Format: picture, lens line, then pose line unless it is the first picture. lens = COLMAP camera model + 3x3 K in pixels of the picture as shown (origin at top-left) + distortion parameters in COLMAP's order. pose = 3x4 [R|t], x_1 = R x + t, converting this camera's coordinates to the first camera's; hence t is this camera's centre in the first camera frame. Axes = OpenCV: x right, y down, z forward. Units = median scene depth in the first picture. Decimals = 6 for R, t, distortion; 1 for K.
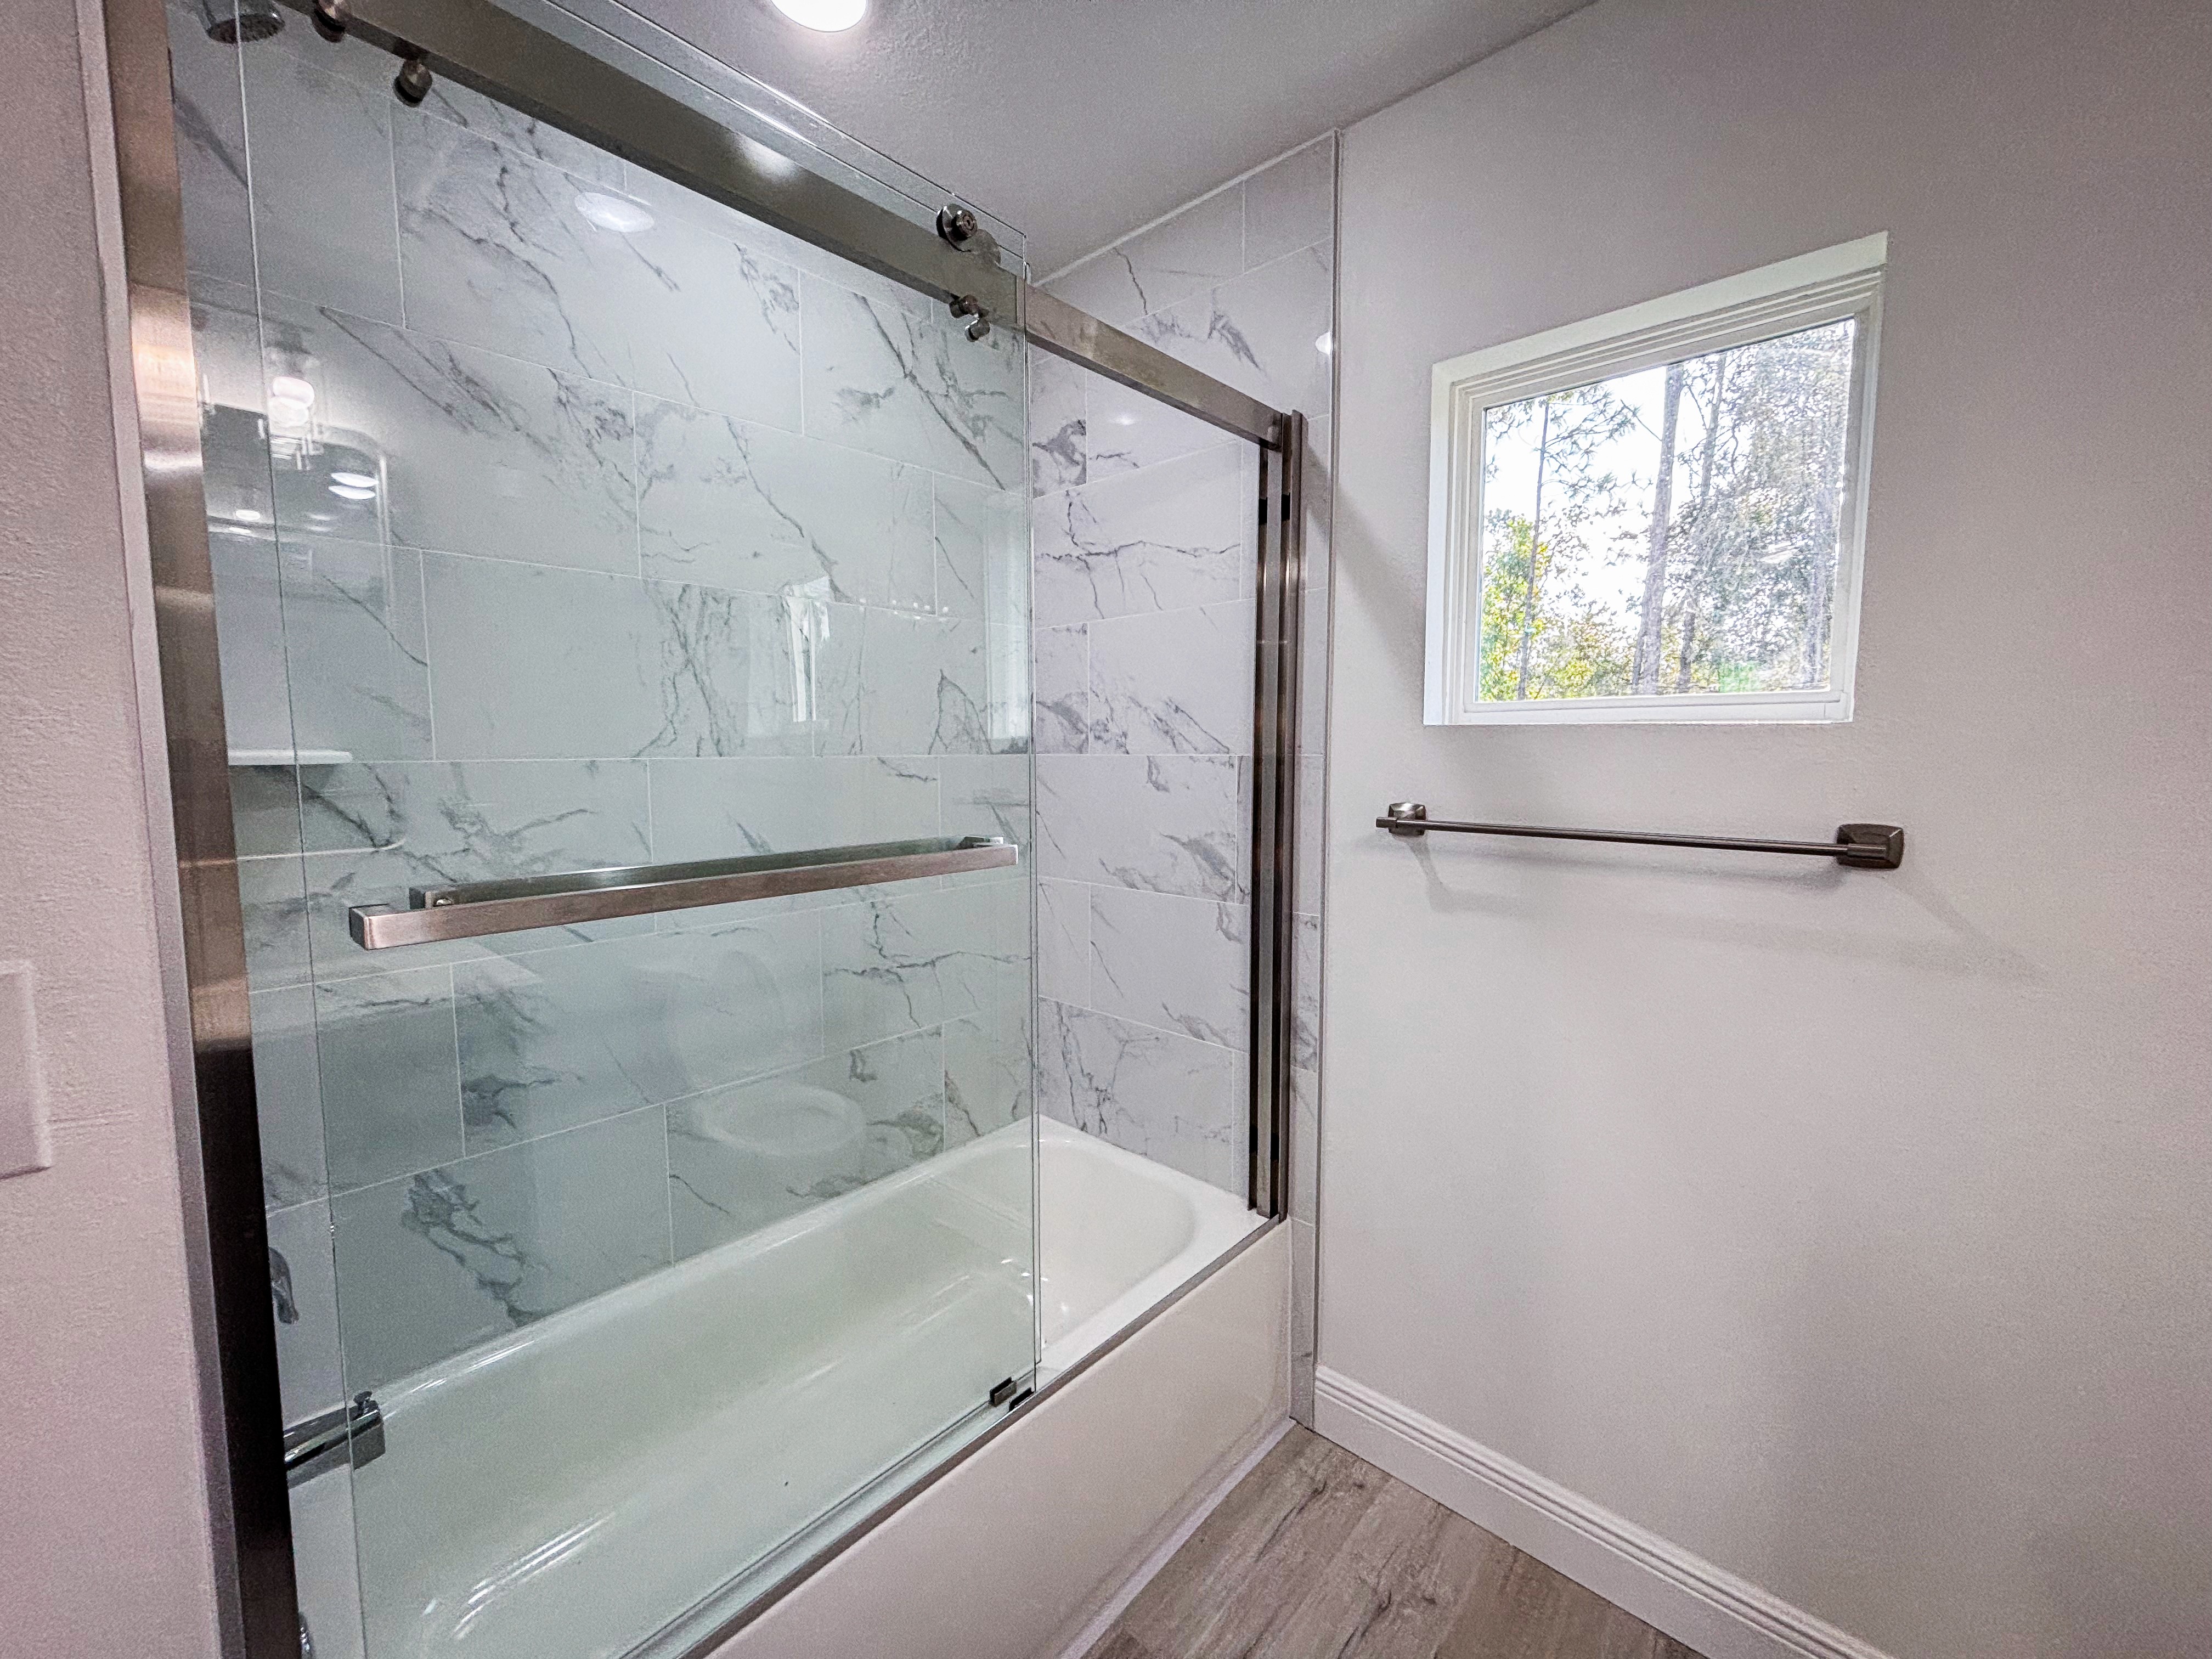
lens RADIAL K [[892.1, 0, 1086.7], [0, 892.1, 819.7], [0, 0, 1]] dist [-0.000489, 0.000079]
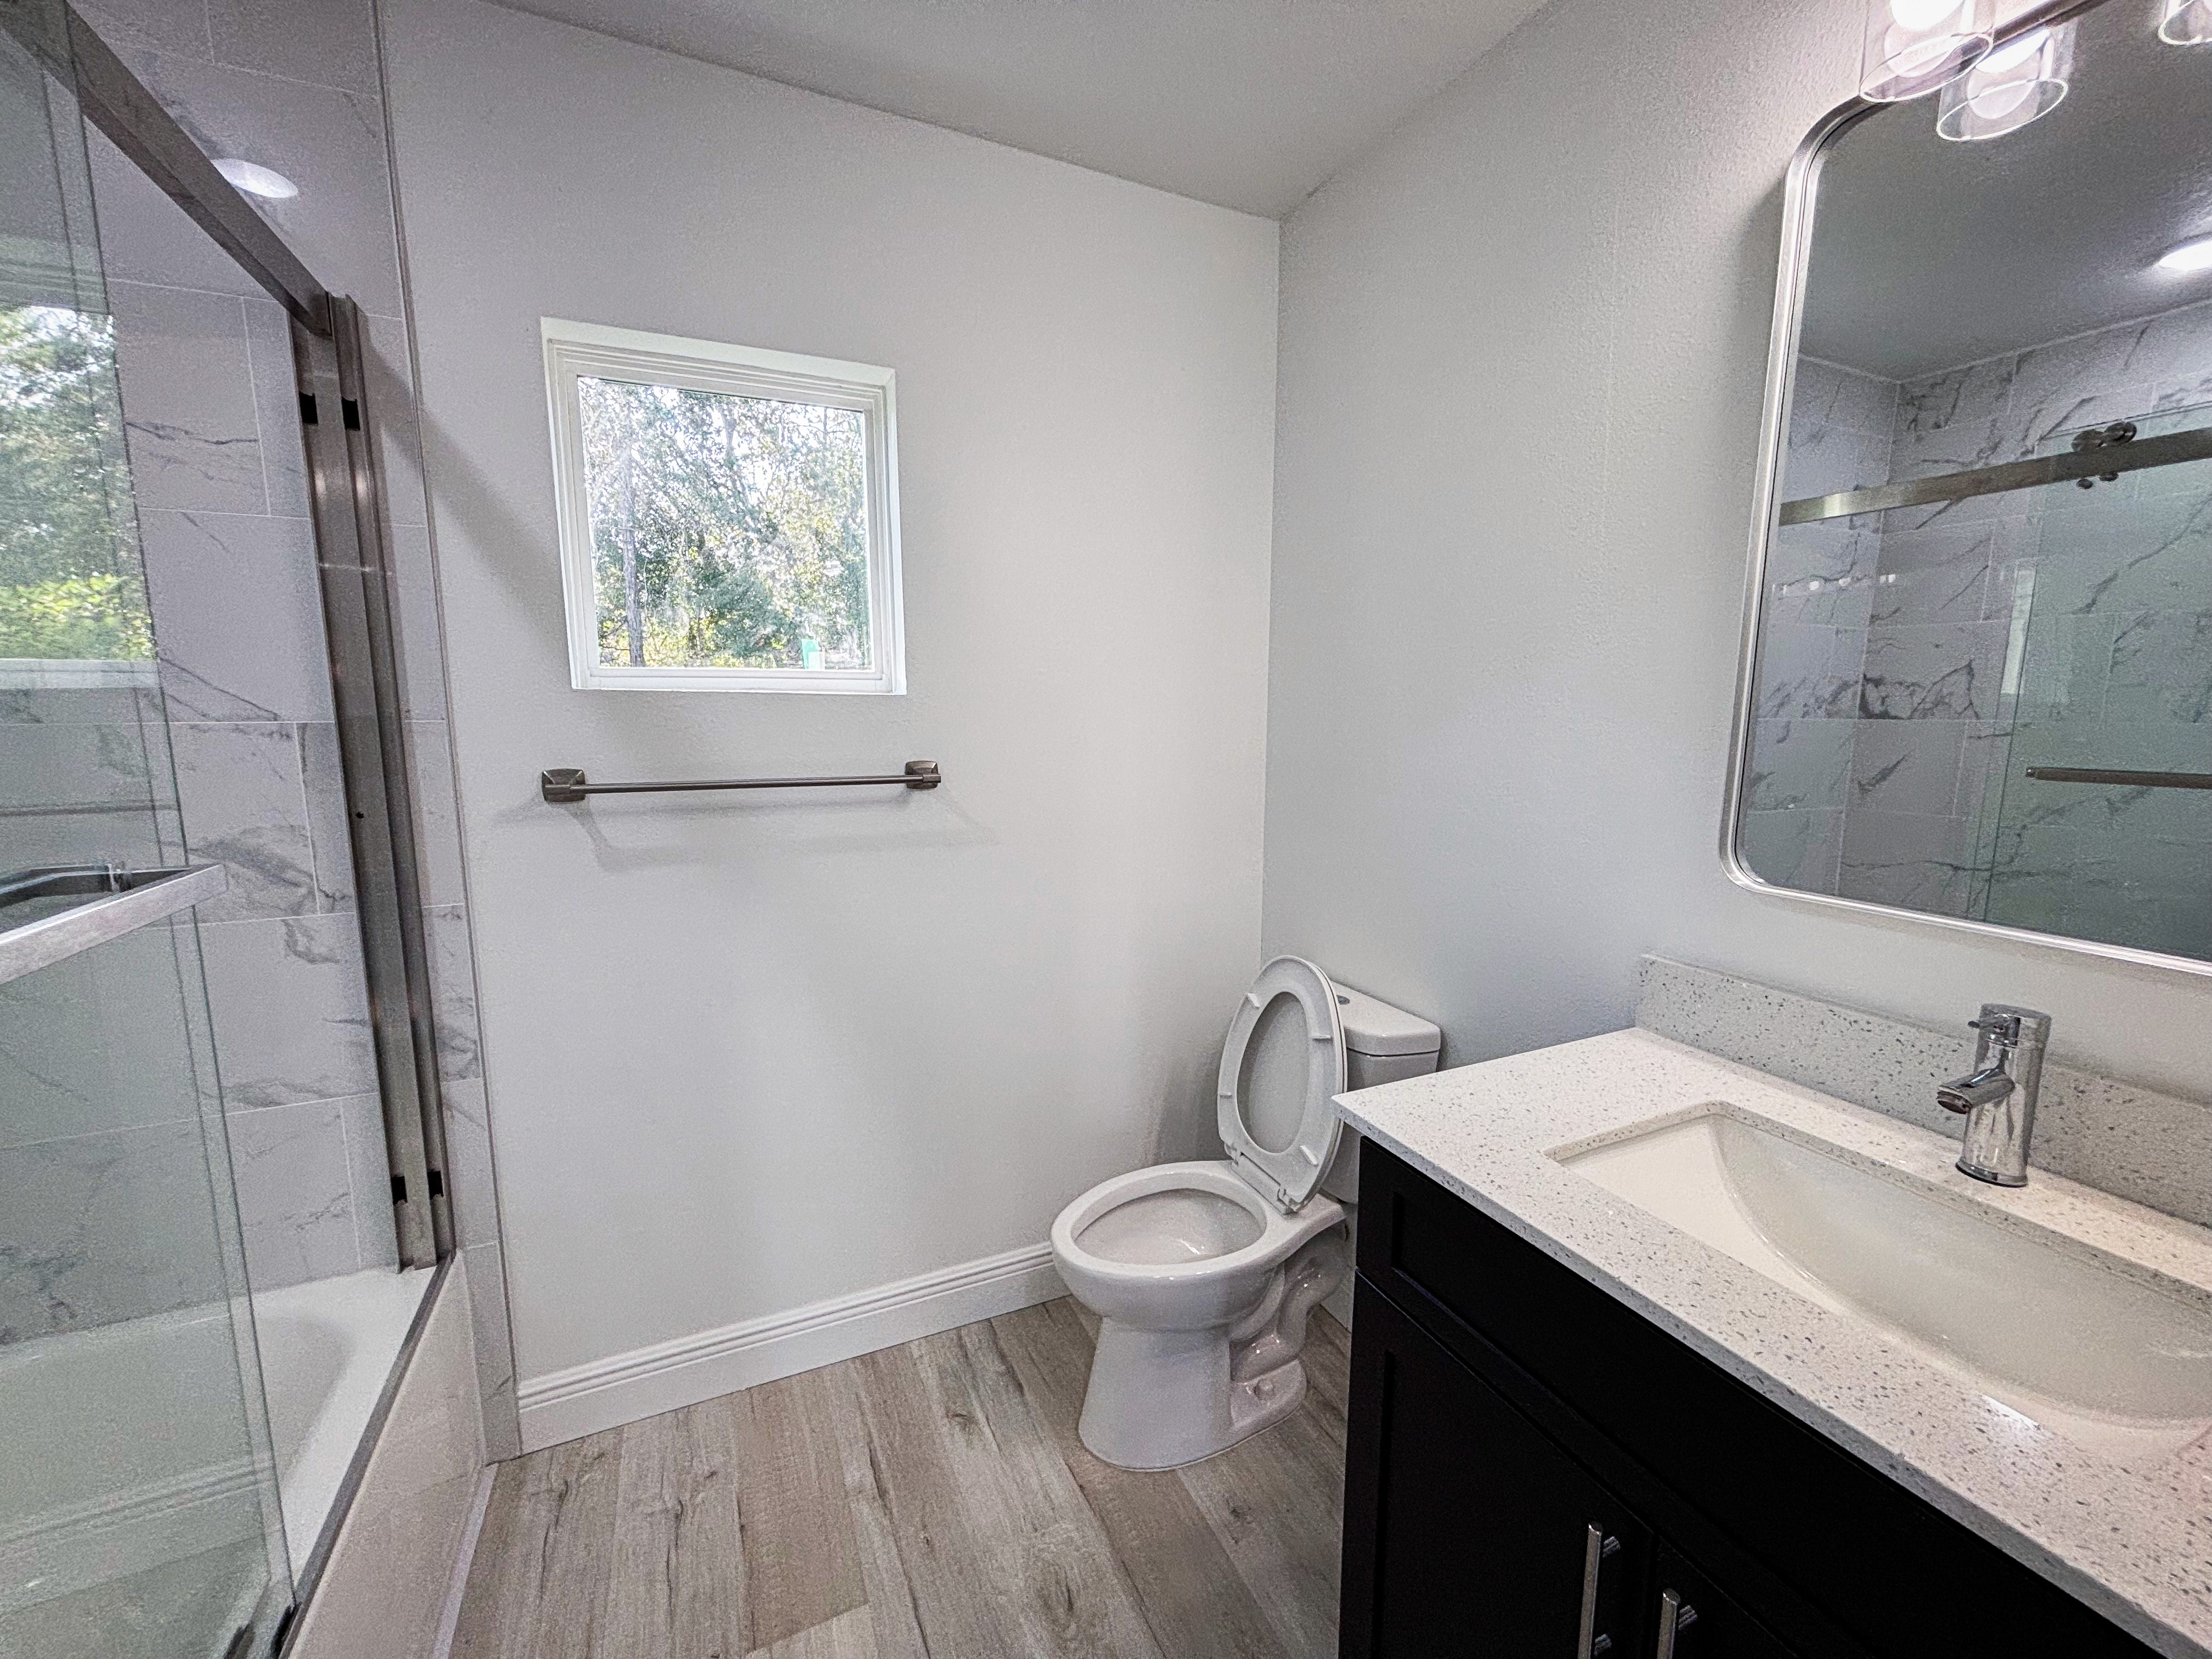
lens RADIAL K [[892.1, 0, 1093.6], [0, 892.1, 825.4], [0, 0, 1]] dist [-0.000489, 0.000079]
pose [[0.370748, -0.121608, 0.920737, -0.306541], [0.075734, 0.992047, 0.100531, -0.010510], [-0.925640, 0.032460, 0.377009, 0.085881]]
